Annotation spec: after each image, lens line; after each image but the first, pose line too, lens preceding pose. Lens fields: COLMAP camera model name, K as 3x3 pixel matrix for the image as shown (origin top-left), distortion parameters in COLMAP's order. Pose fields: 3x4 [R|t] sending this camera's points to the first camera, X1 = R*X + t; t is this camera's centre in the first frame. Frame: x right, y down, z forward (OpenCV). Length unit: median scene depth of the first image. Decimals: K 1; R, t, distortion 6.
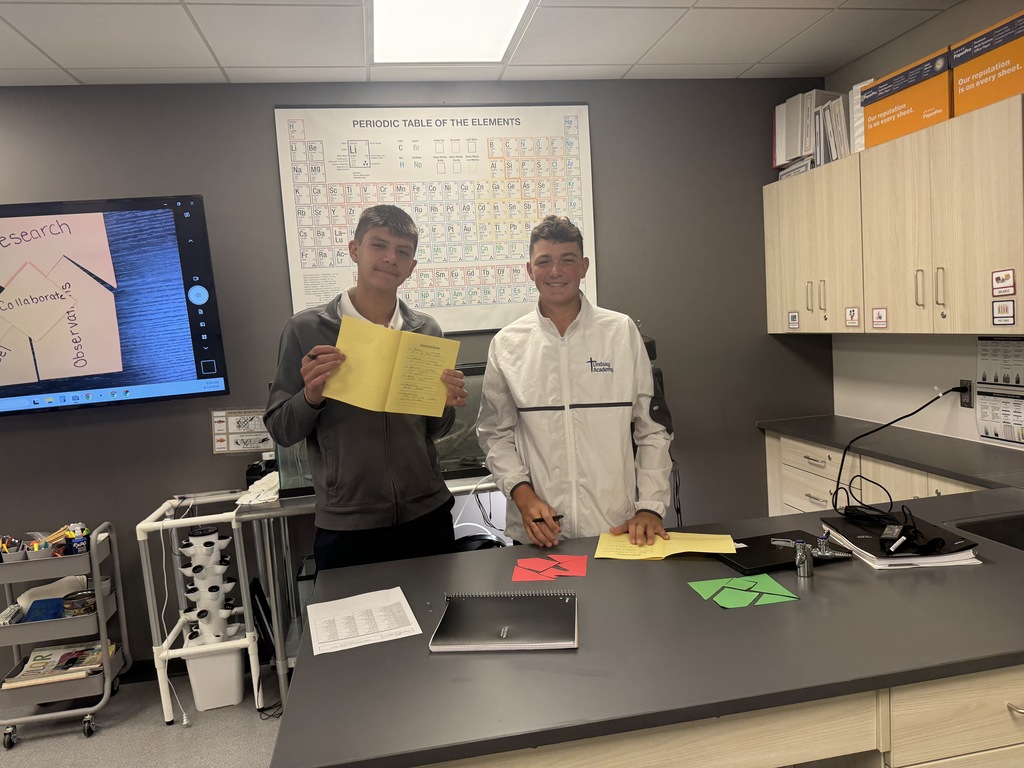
lens RADIAL K [[723.9, 0, 488.3], [0, 723.9, 383.7], [0, 0, 1]] dist [0.027136, -0.024861]
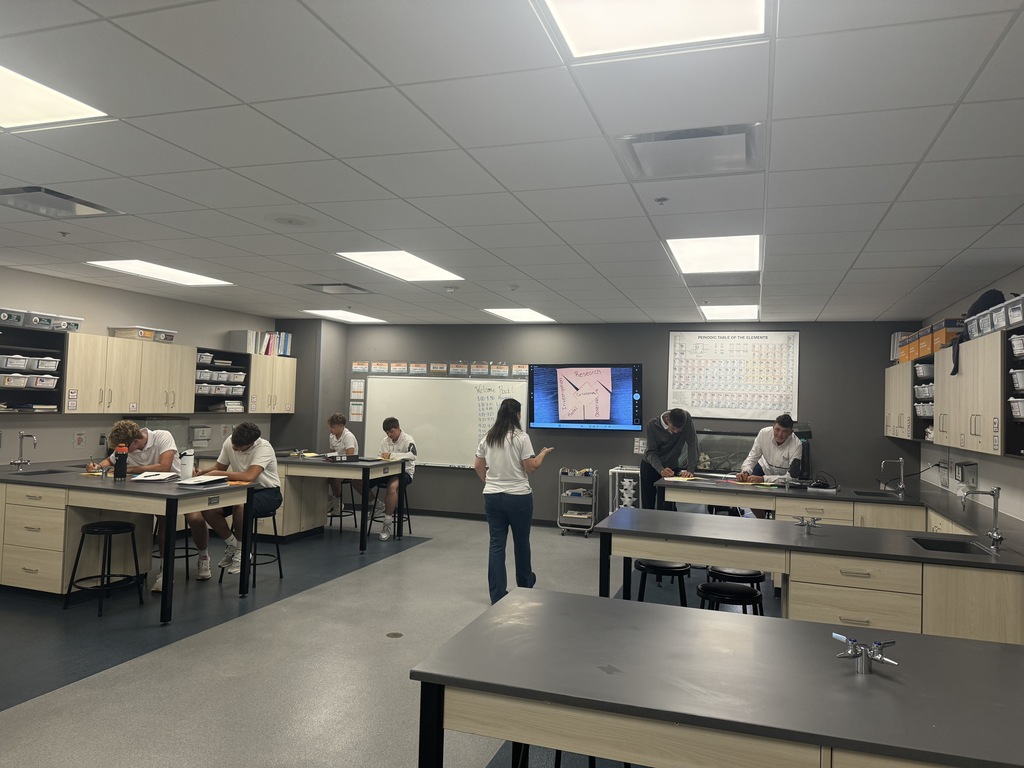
lens RADIAL K [[723.9, 0, 508.7], [0, 723.9, 377.6], [0, 0, 1]] dist [0.027136, -0.024861]
pose [[0.883114, 0.083545, -0.461660, 0.484196], [-0.132547, 0.988359, -0.074690, 0.088530], [0.450045, 0.127152, 0.883907, -1.811943]]
